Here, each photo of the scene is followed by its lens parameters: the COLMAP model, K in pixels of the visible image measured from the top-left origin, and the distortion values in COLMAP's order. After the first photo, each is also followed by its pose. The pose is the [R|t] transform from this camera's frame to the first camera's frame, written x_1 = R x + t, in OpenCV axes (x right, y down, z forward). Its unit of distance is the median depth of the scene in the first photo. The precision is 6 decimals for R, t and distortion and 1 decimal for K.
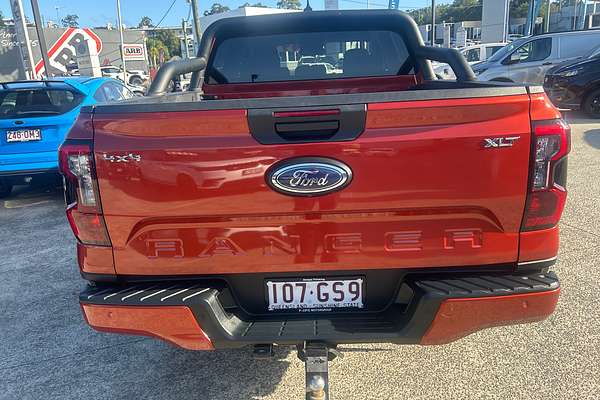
lens RADIAL K [[463.5, 0, 302.0], [0, 463.5, 191.2], [0, 0, 1]] dist [0.071000, -0.000858]
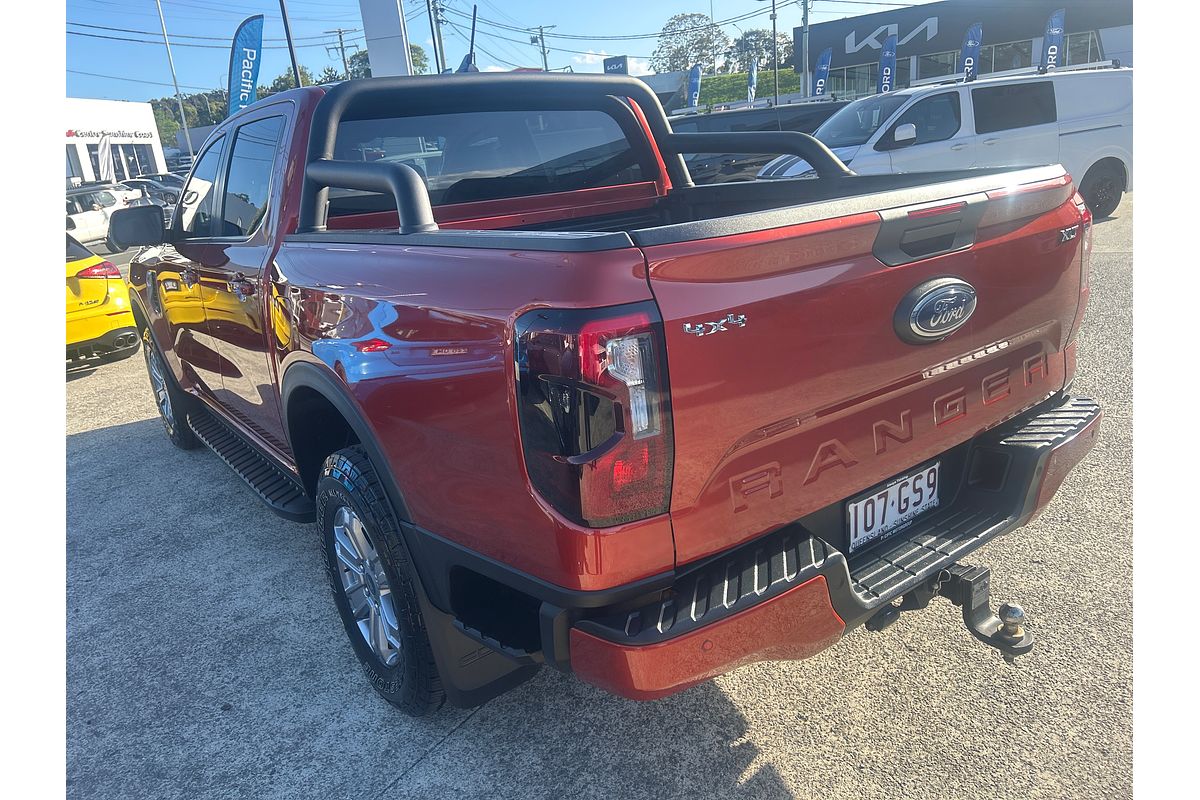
lens RADIAL K [[826.3, 0, 600.0], [0, 826.3, 400.0], [0, 0, 1]] dist [0.025540, -0.000174]
pose [[0.780020, -0.195333, 0.594486, -0.930190], [0.212790, 0.976214, 0.041560, -0.049568], [-0.588464, 0.094083, 0.803031, 0.319077]]
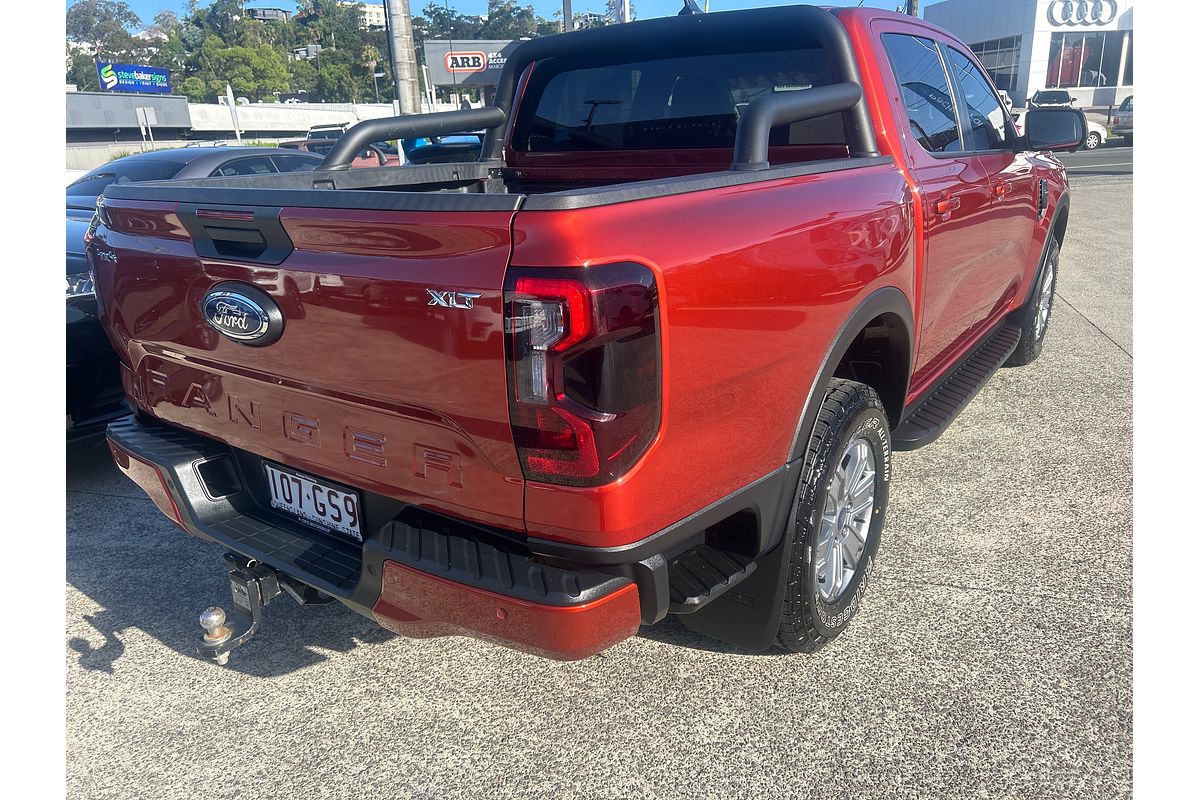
lens RADIAL K [[826.3, 0, 600.0], [0, 826.3, 400.0], [0, 0, 1]] dist [0.025540, -0.000174]
pose [[0.827077, 0.195634, -0.526944, 0.929511], [-0.148662, 0.980228, 0.130586, -0.121377], [0.542072, -0.029668, 0.839808, 0.263585]]
